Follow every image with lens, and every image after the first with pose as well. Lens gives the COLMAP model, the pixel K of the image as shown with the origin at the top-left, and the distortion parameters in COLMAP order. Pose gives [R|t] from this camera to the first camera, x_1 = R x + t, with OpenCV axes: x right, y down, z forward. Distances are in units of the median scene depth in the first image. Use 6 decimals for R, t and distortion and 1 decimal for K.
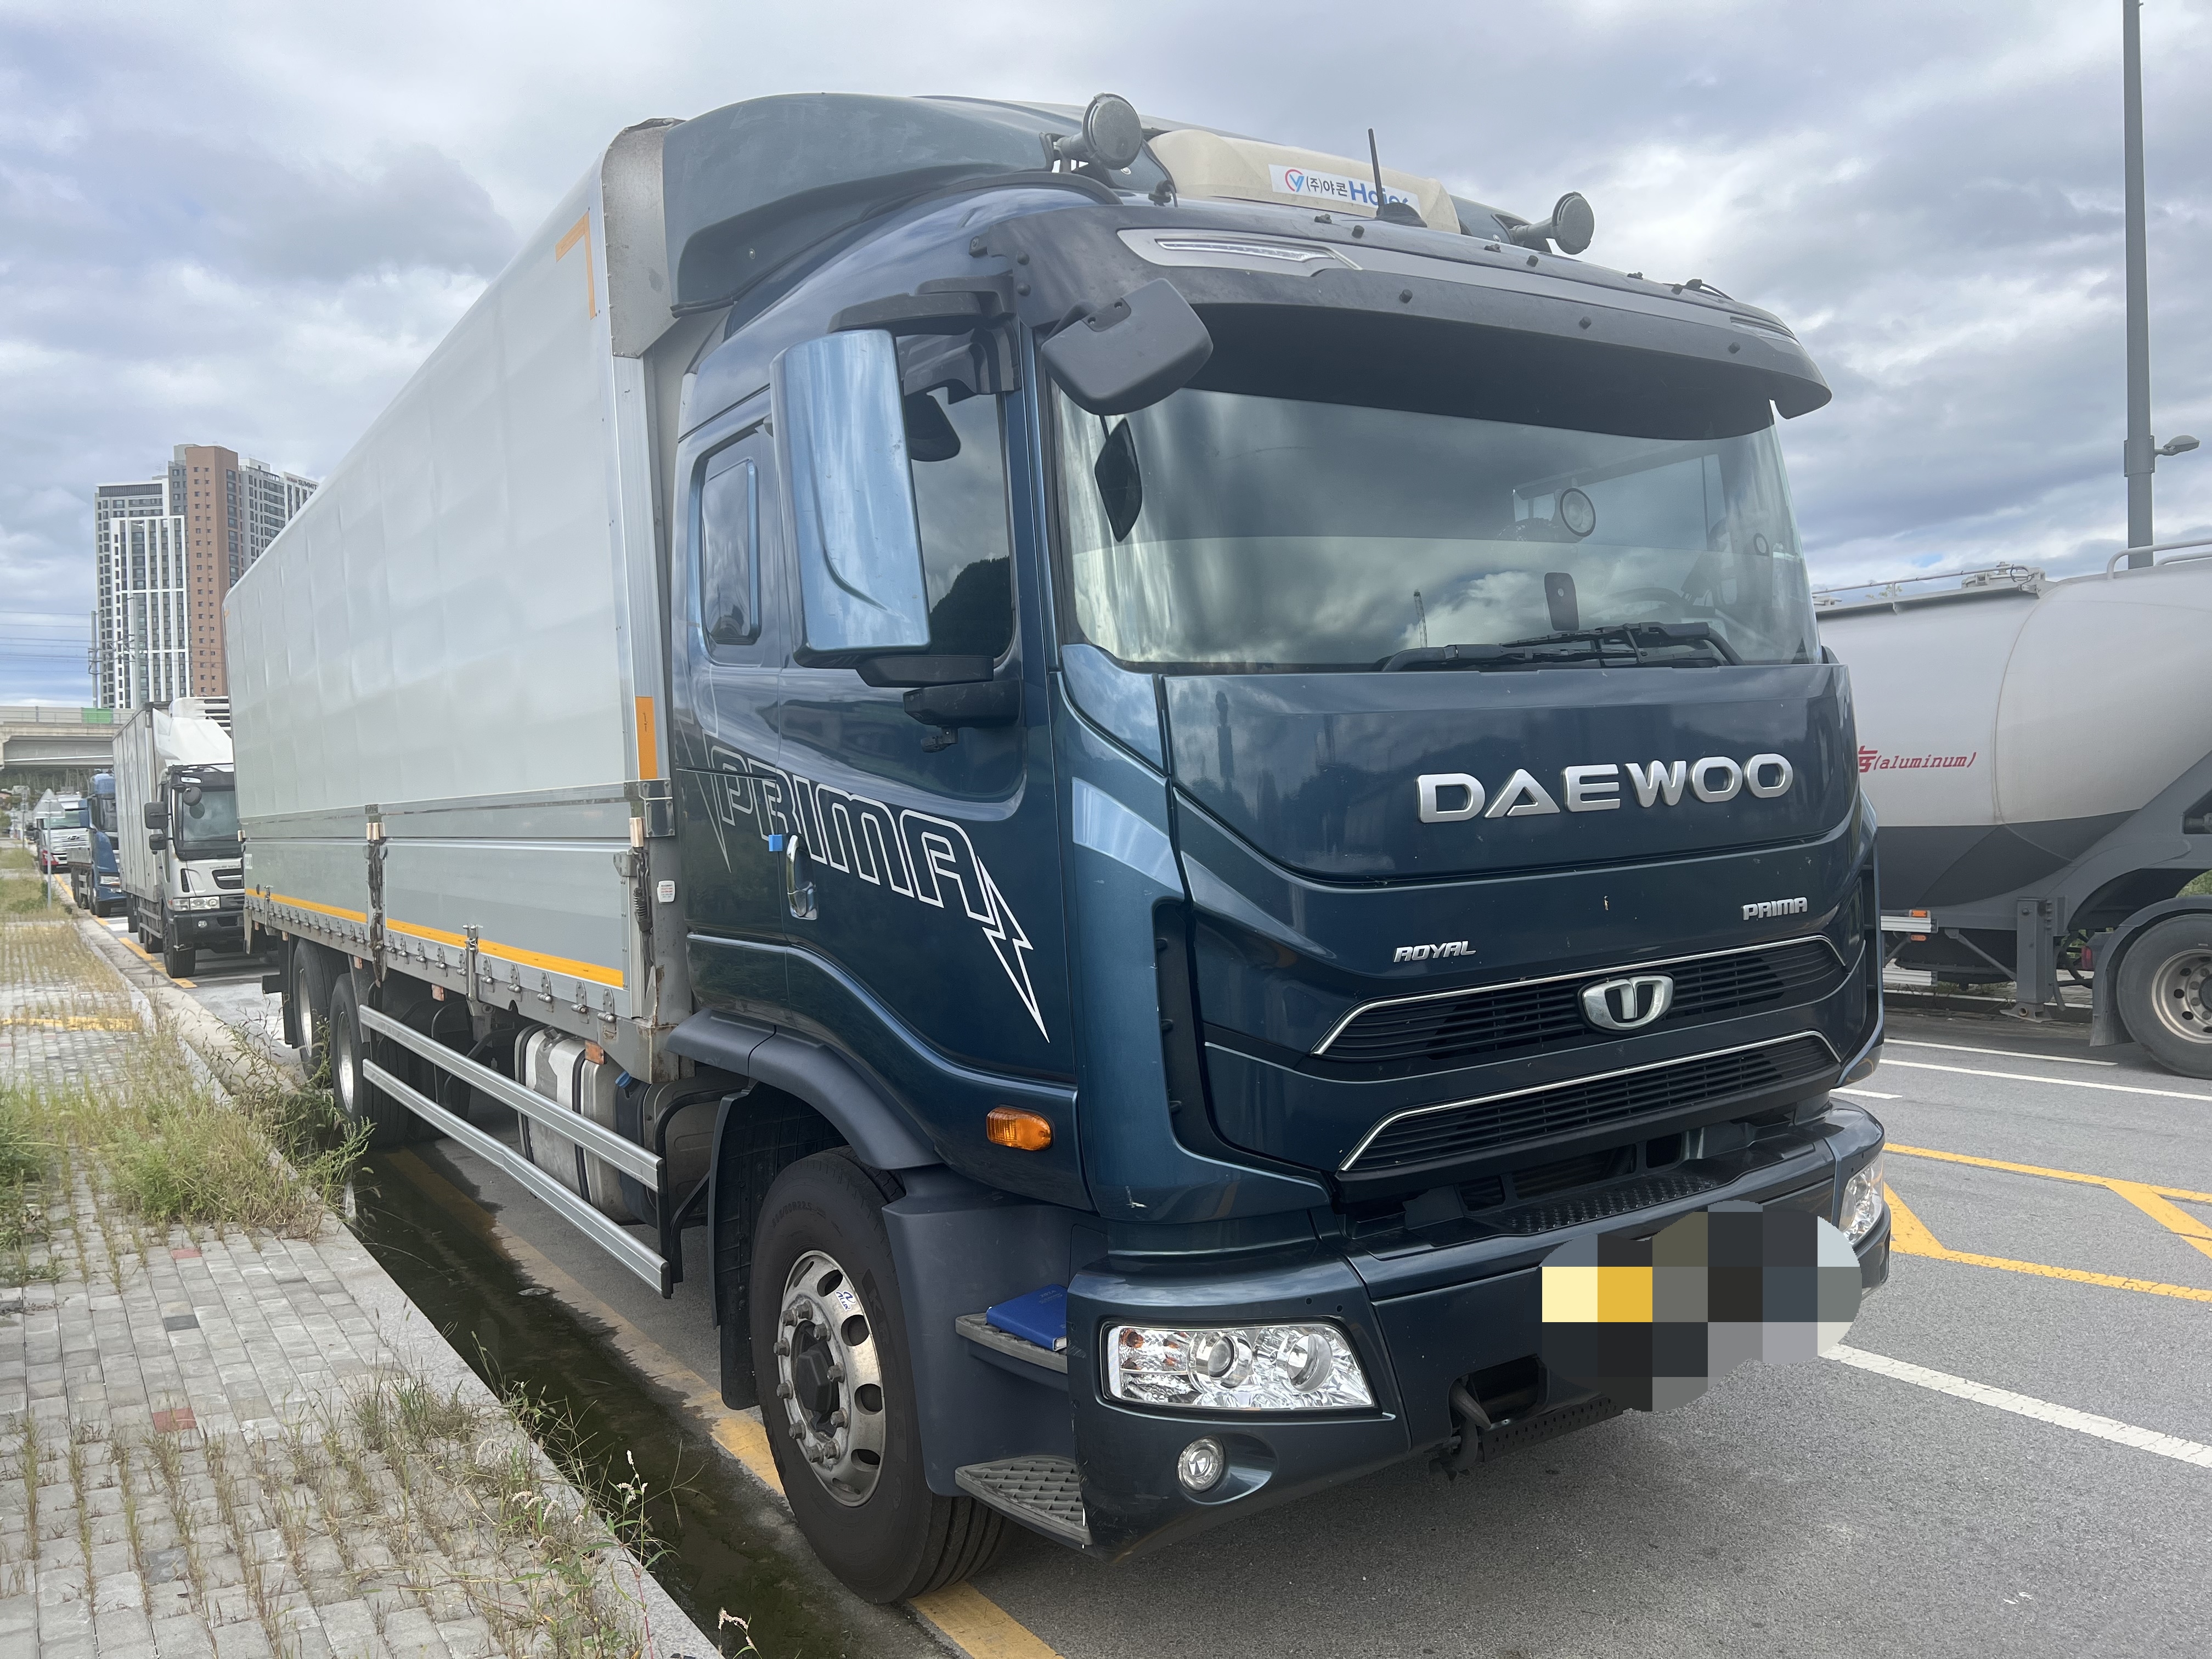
lens RADIAL K [[1683.7, 0, 1094.3], [0, 1683.7, 835.7], [0, 0, 1]] dist [0.040269, -0.020415]
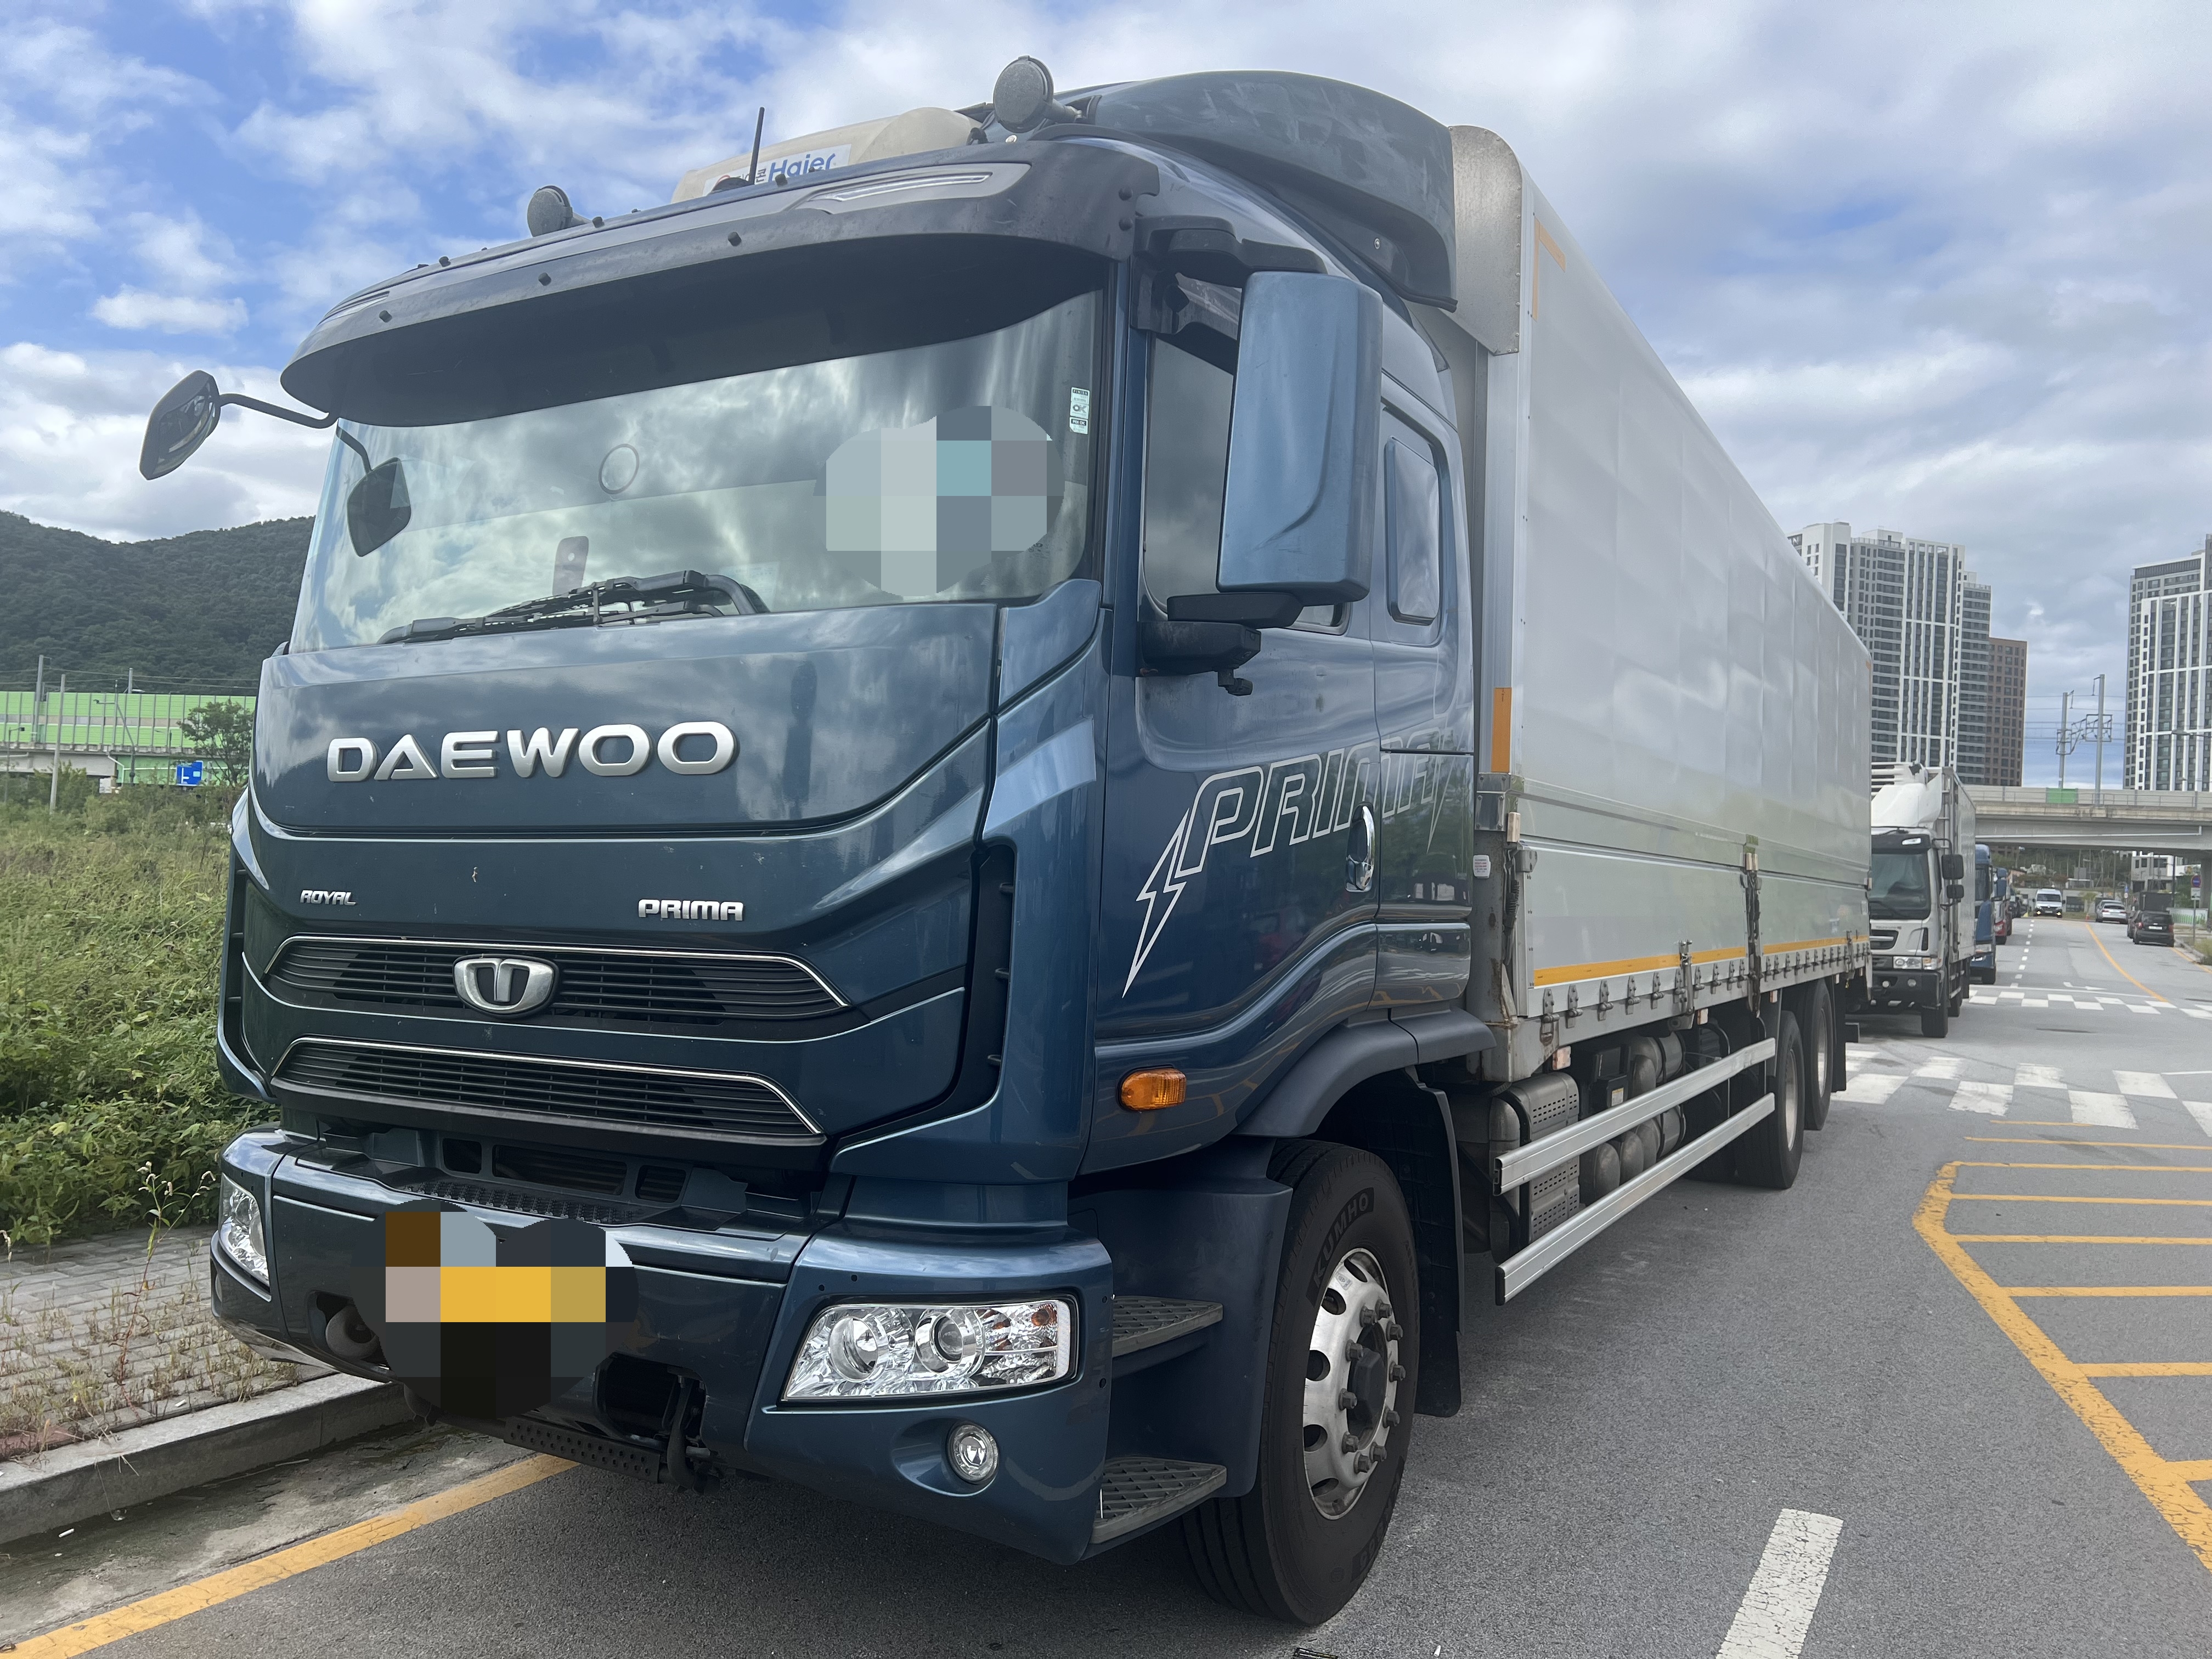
lens RADIAL K [[1683.7, 0, 1108.5], [0, 1683.7, 836.1], [0, 0, 1]] dist [0.040269, -0.020415]
pose [[0.460543, 0.028966, -0.887165, 1.299253], [-0.072696, 0.997341, -0.005175, -0.003020], [0.884655, 0.066877, 0.461424, 0.855381]]
